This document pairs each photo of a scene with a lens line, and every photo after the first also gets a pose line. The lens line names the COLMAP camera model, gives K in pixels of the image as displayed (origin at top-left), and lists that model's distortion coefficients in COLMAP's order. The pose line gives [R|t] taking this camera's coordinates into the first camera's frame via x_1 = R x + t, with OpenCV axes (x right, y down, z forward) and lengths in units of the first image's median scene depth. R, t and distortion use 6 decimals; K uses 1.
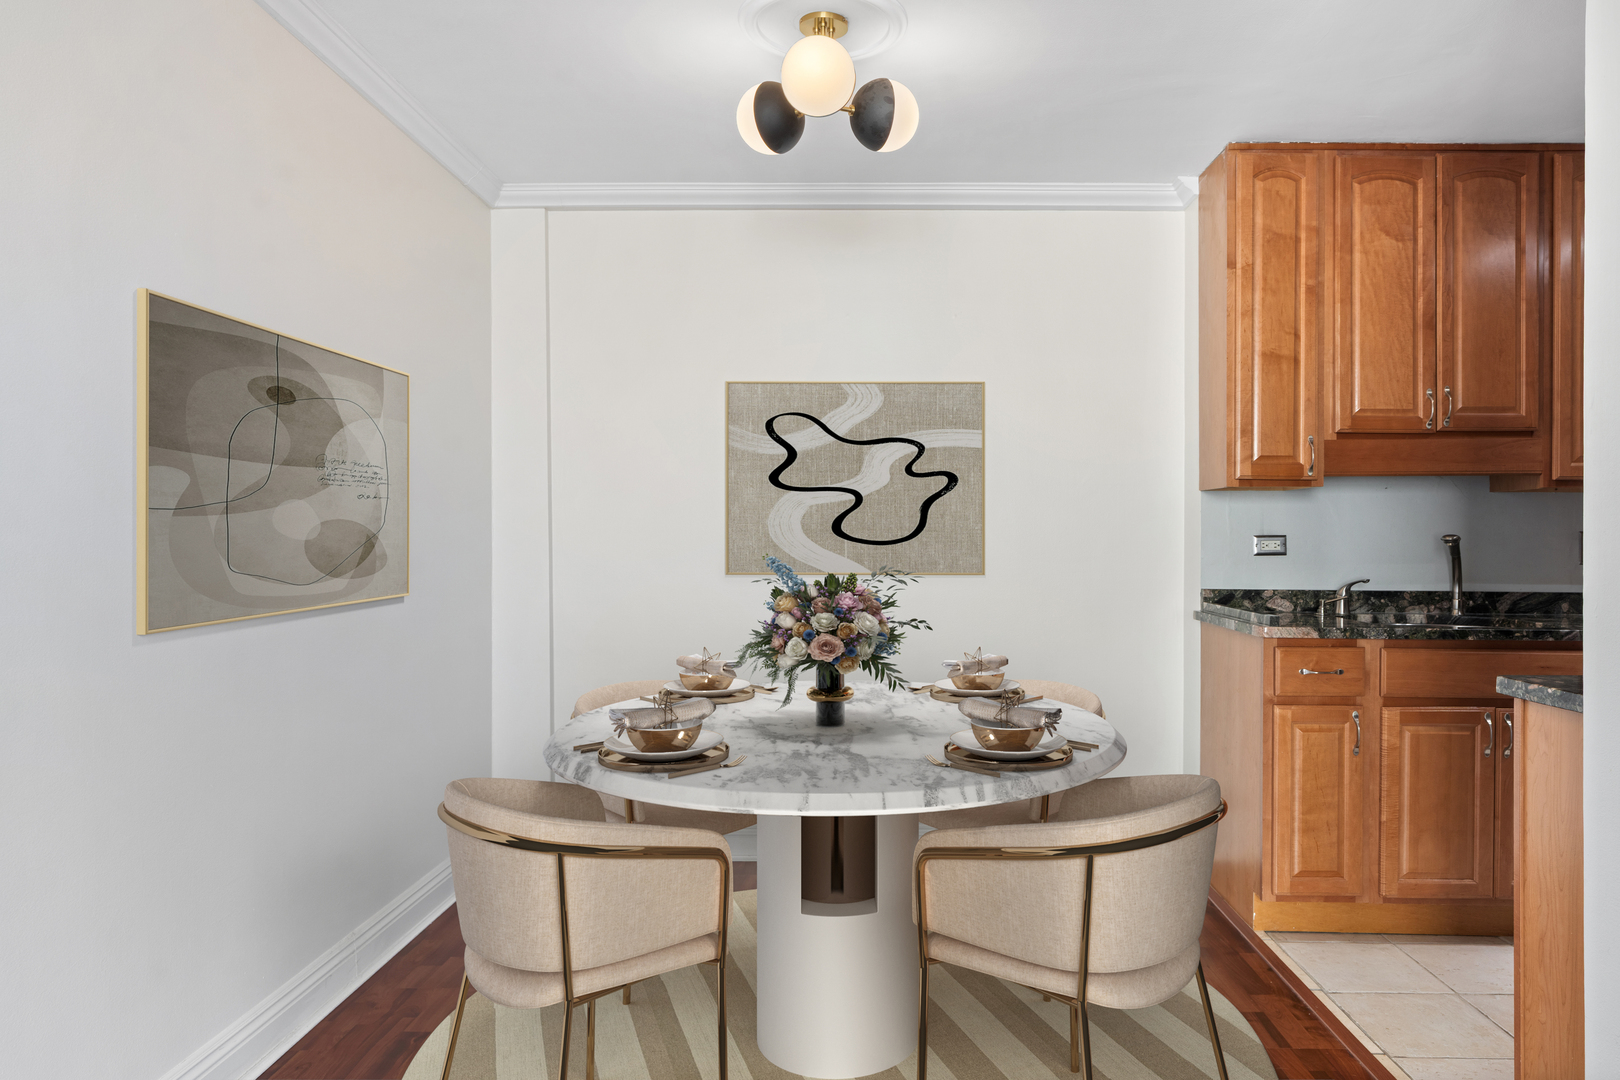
lens RADIAL K [[1129.6, 0, 810.6], [0, 1129.6, 497.1], [0, 0, 1]] dist [-0.009080, -0.001775]
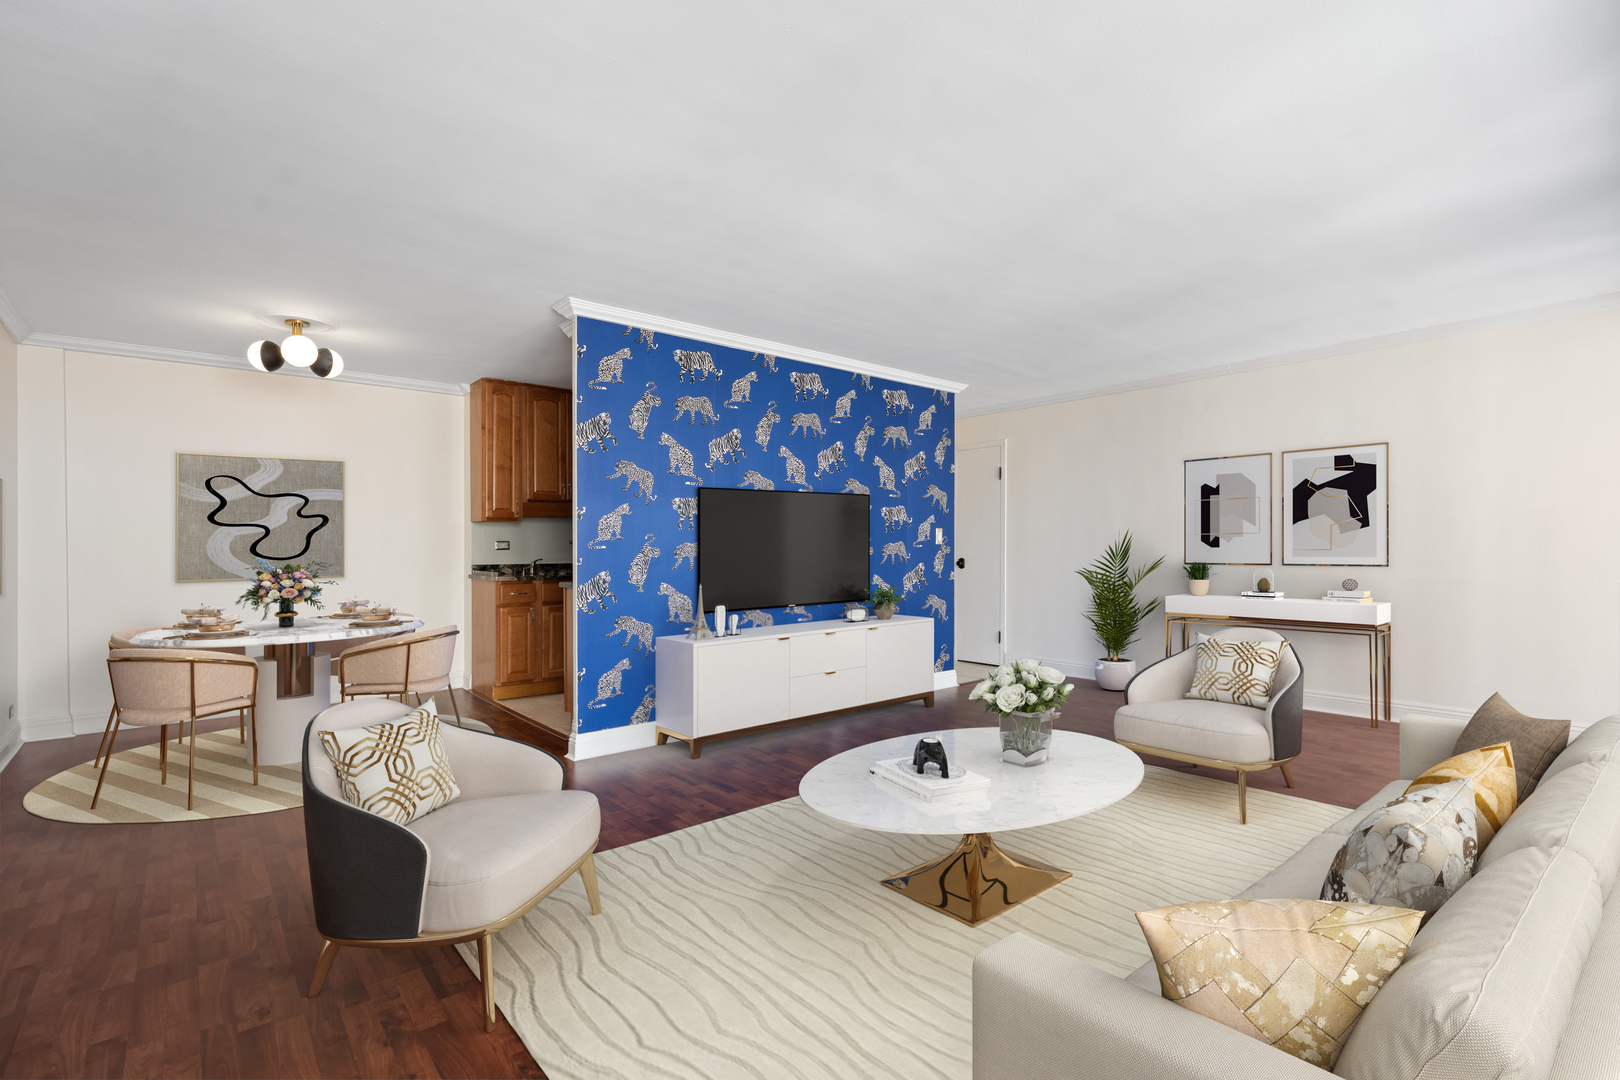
lens RADIAL K [[763.6, 0, 810.0], [0, 763.6, 540.0], [0, 0, 1]] dist [-0.000454, -0.000320]
pose [[0.756999, -0.001197, 0.653415, -0.163924], [0.001103, 0.999999, 0.000554, 0.032278], [-0.653415, 0.000302, 0.757000, -0.685722]]
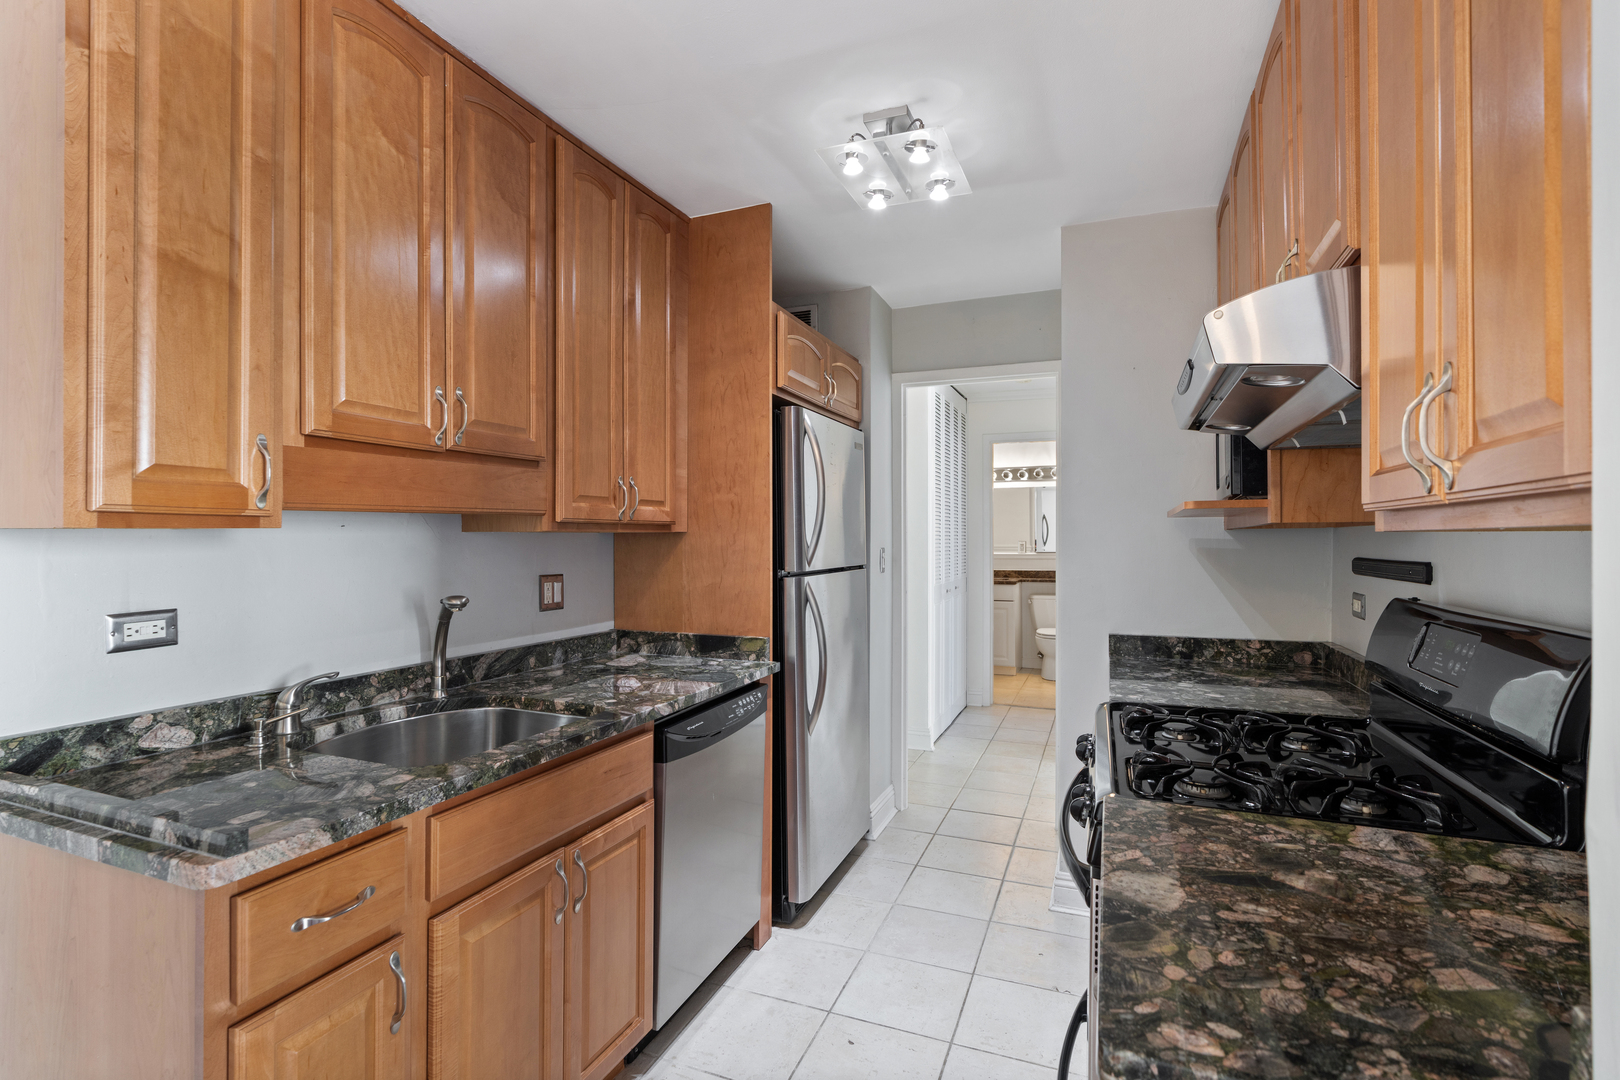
lens RADIAL K [[769.4, 0, 810.0], [0, 769.4, 540.0], [0, 0, 1]] dist [0.000320, 0.000238]
pose [[0.347669, -0.009229, 0.937572, 0.185337], [-0.033059, 0.999209, 0.022095, -0.020396], [-0.937034, -0.038677, 0.347089, 0.616000]]
